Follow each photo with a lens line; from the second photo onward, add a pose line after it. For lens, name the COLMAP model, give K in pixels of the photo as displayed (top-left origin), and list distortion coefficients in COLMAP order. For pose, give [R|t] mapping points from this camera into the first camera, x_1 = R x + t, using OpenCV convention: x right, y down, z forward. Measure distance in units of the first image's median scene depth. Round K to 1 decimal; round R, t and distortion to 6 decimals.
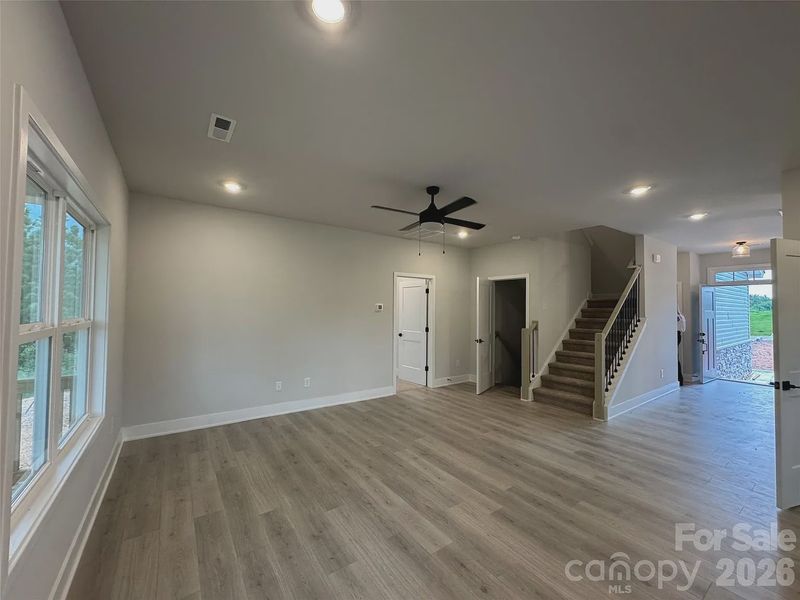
lens RADIAL K [[321.5, 0, 400.0], [0, 321.5, 300.0], [0, 0, 1]] dist [0.000006, -0.000008]
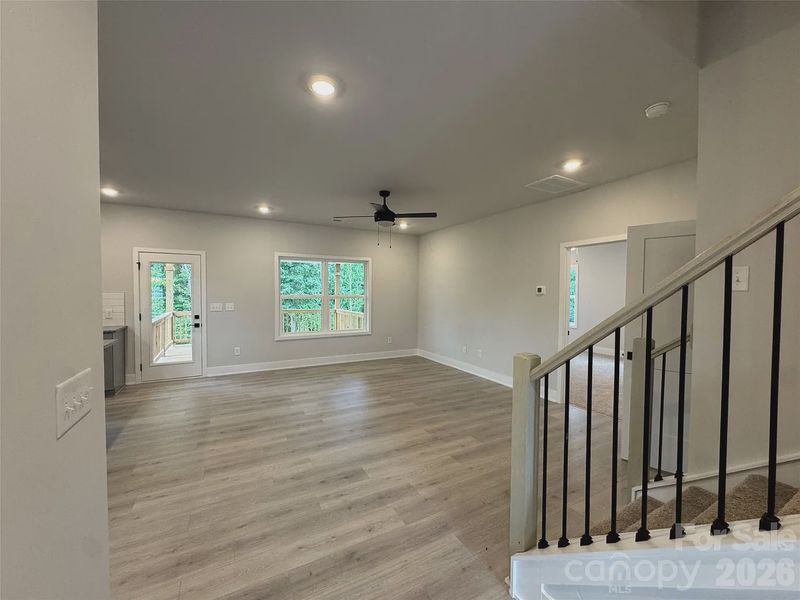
lens RADIAL K [[321.5, 0, 400.0], [0, 321.5, 300.0], [0, 0, 1]] dist [0.000006, -0.000008]
pose [[-0.116984, 0.017655, -0.992977, 1.195401], [0.015528, 0.999752, 0.015946, 0.042730], [0.993012, -0.013553, -0.117230, 1.085844]]
